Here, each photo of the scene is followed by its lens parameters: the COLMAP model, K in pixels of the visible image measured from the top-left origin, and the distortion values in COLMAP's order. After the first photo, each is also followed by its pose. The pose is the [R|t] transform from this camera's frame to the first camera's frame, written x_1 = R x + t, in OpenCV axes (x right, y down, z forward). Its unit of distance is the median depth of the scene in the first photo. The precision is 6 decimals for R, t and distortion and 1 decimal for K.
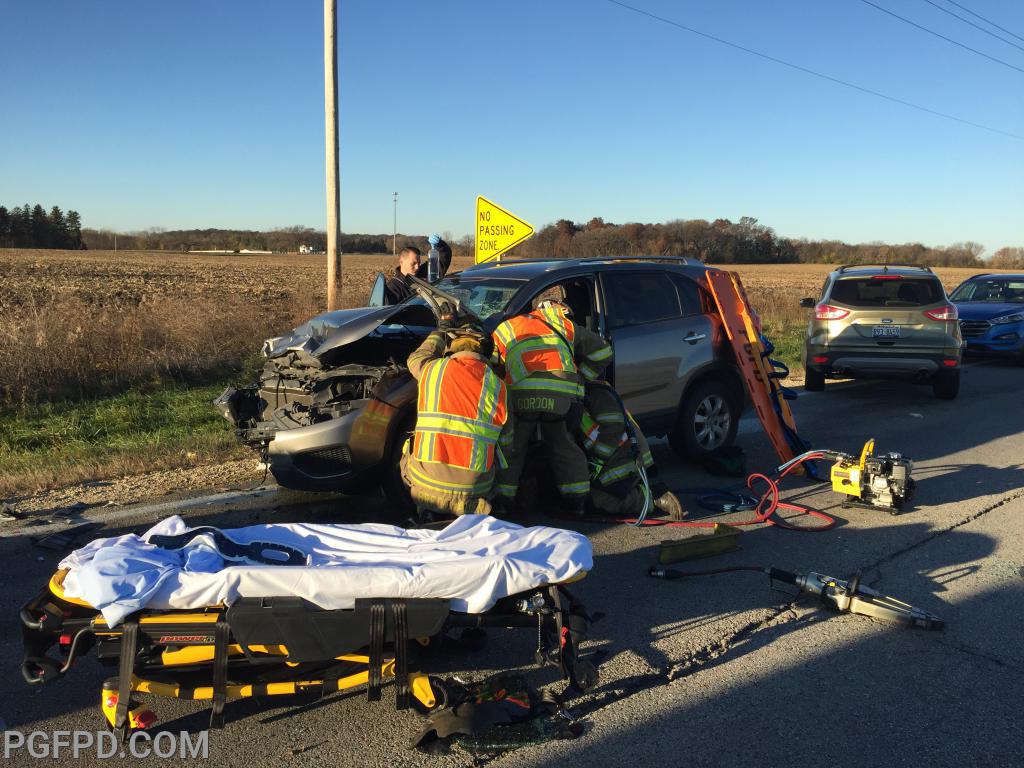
lens RADIAL K [[864.9, 0, 517.2], [0, 864.9, 387.2], [0, 0, 1]] dist [0.069452, -0.090069]
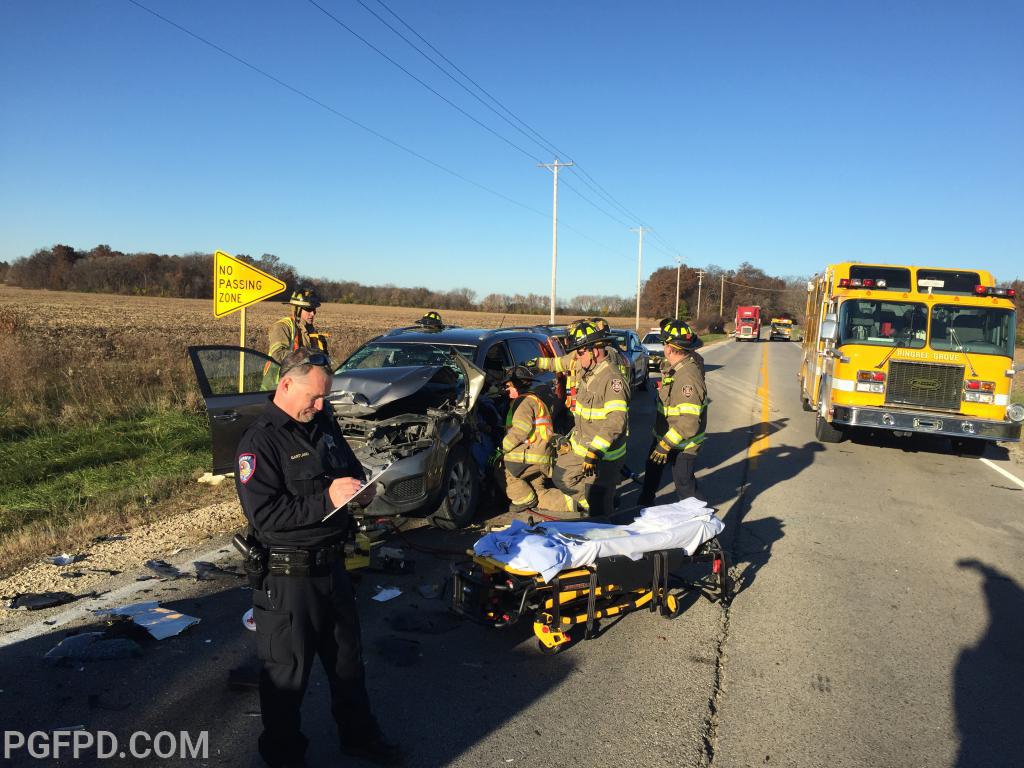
lens RADIAL K [[864.9, 0, 512.1], [0, 864.9, 394.6], [0, 0, 1]] dist [0.069452, -0.090069]
pose [[0.861076, -0.027990, 0.507706, -0.296853], [0.044667, 0.998788, -0.020692, -0.010182], [-0.506511, 0.040495, 0.861282, -0.082756]]
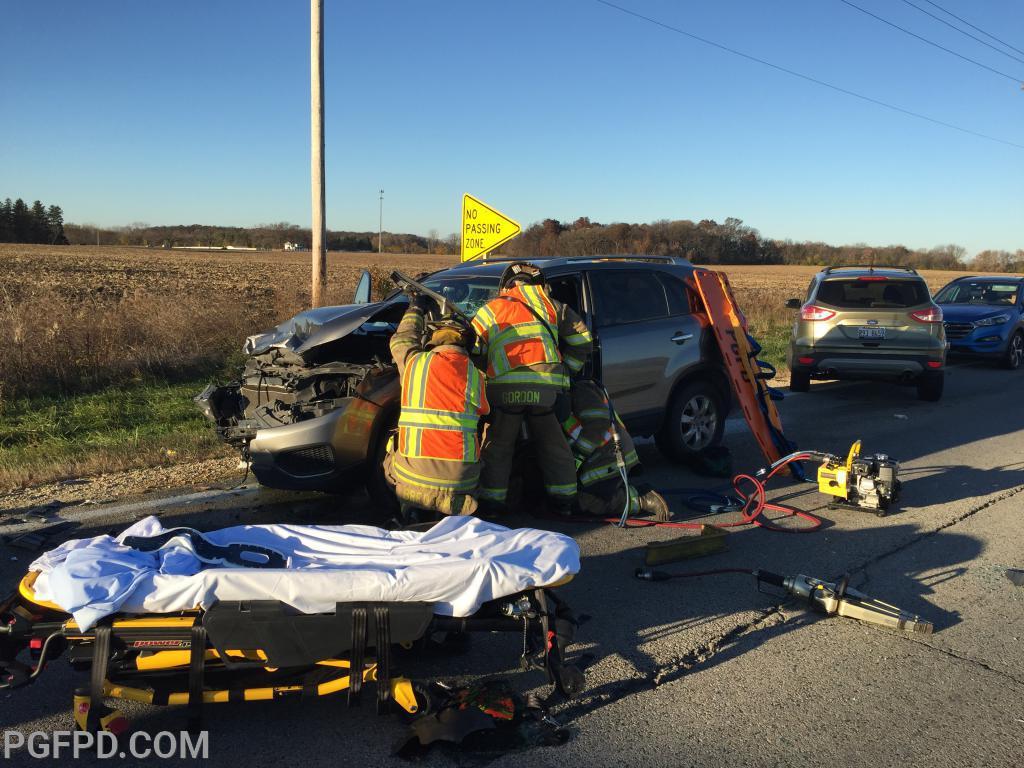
lens RADIAL K [[864.9, 0, 518.2], [0, 864.9, 385.4], [0, 0, 1]] dist [0.069452, -0.090069]
pose [[0.999820, 0.005868, 0.018061, -0.000323], [-0.005852, 0.999982, -0.000938, -0.000026], [-0.018066, 0.000832, 0.999836, 0.004843]]
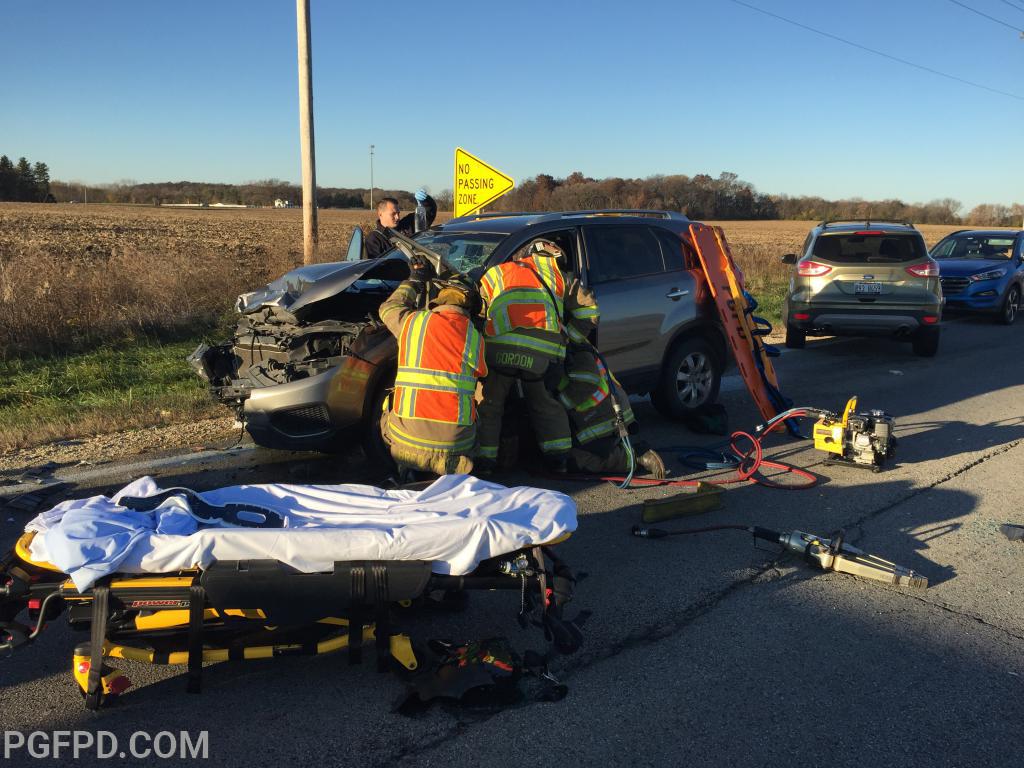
lens RADIAL K [[864.9, 0, 515.8], [0, 864.9, 386.5], [0, 0, 1]] dist [0.069452, -0.090069]
pose [[0.999745, -0.000439, 0.022598, -0.001048], [-0.000667, 0.998803, 0.048906, -0.000135], [-0.022592, -0.048909, 0.998548, 0.007332]]
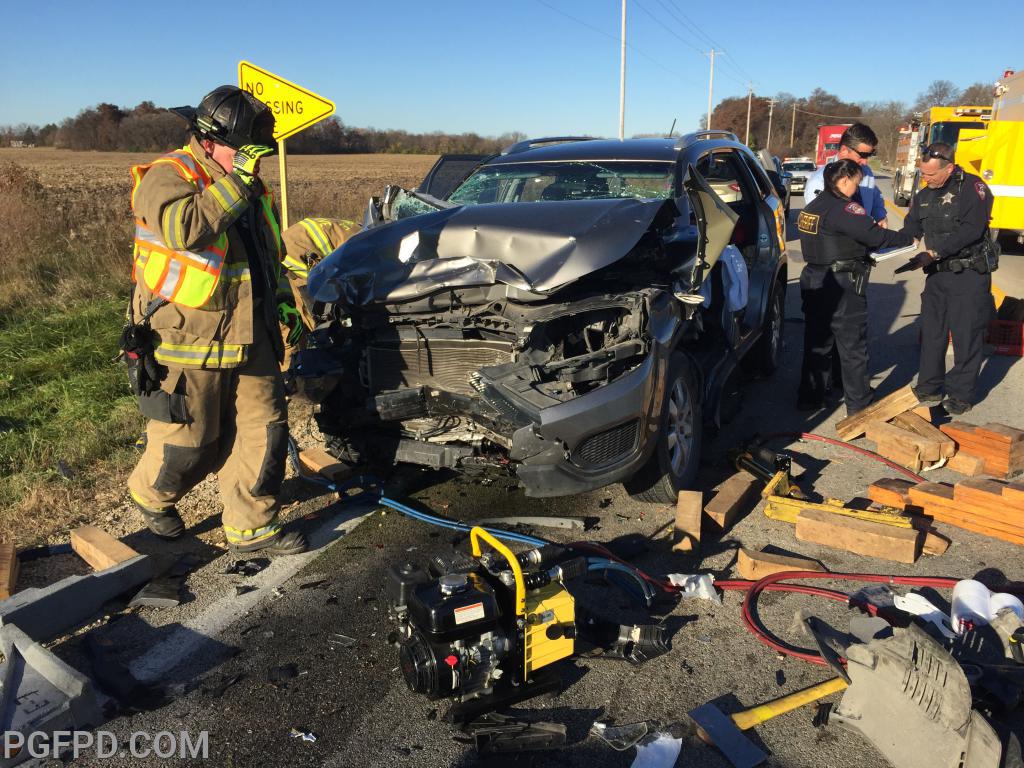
lens RADIAL K [[864.9, 0, 511.8], [0, 864.9, 385.1], [0, 0, 1]] dist [0.069452, -0.090069]
pose [[0.889078, -0.130413, 0.438785, -0.225813], [0.077820, 0.987666, 0.135868, -0.023861], [-0.451092, -0.086651, 0.888261, 0.182279]]
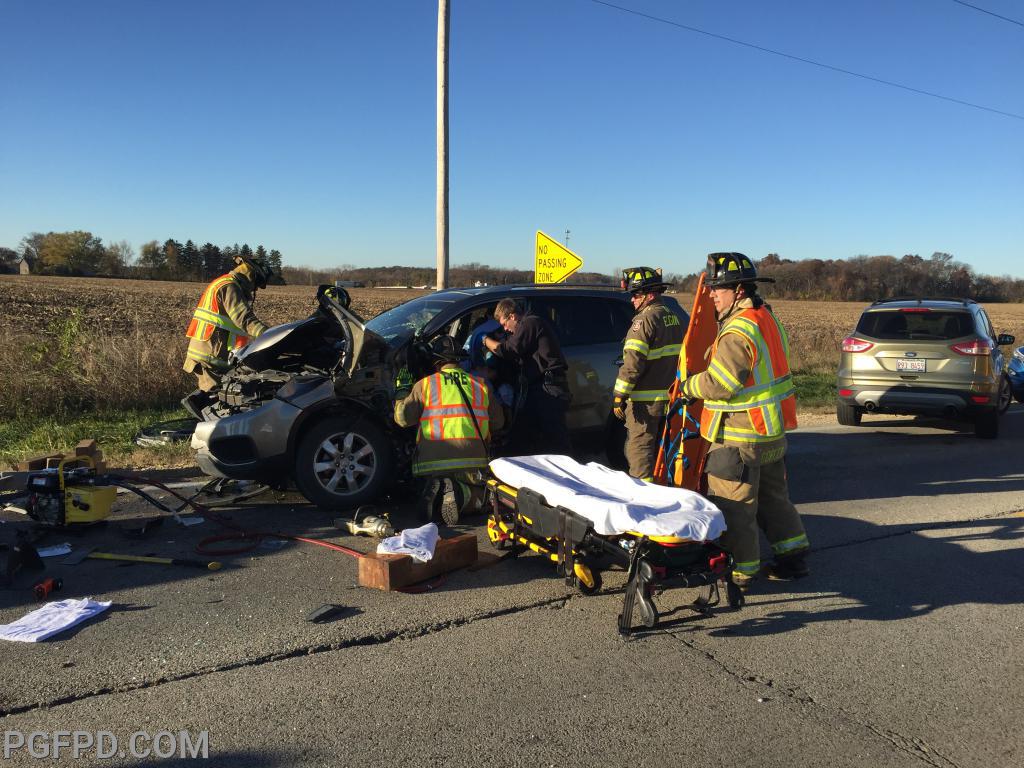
lens RADIAL K [[864.9, 0, 514.8], [0, 864.9, 381.7], [0, 0, 1]] dist [0.069452, -0.090069]
pose [[0.980248, 0.027292, -0.195882, 0.148501], [-0.036582, 0.998363, -0.043967, 0.010672], [0.194361, 0.050264, 0.979641, -0.028499]]
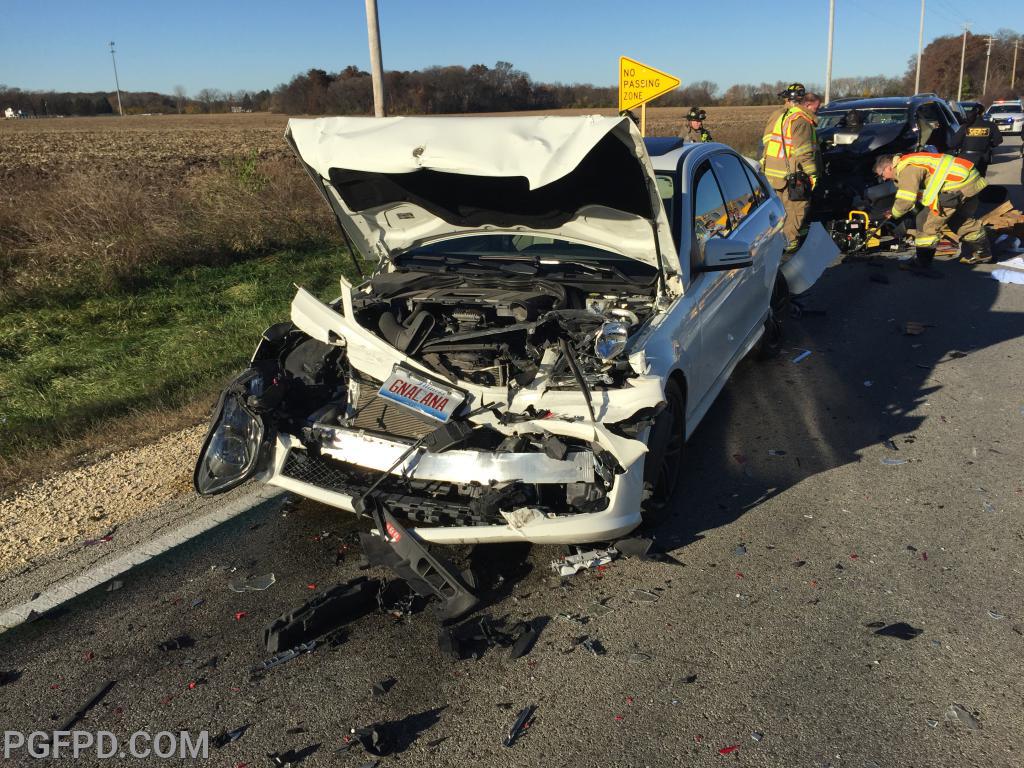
lens RADIAL K [[864.9, 0, 514.9], [0, 864.9, 389.2], [0, 0, 1]] dist [0.069452, -0.090069]
pose [[0.960117, -0.122539, 0.251317, -0.631440], [0.080091, 0.981714, 0.172696, 0.032382], [-0.267883, -0.145680, 0.952374, -0.294566]]
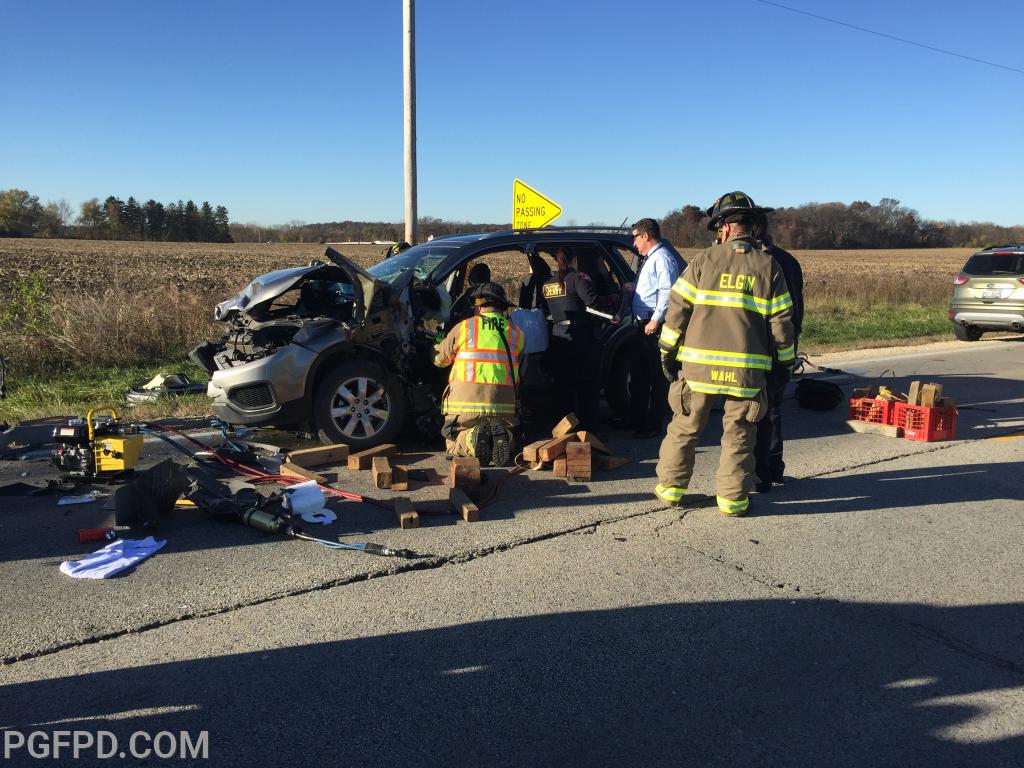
lens RADIAL K [[864.9, 0, 516.7], [0, 864.9, 385.9], [0, 0, 1]] dist [0.069452, -0.090069]
pose [[0.989554, 0.012198, -0.143649, 0.121518], [-0.010545, 0.999869, 0.012261, 0.018467], [0.143780, -0.010618, 0.989553, -0.048053]]
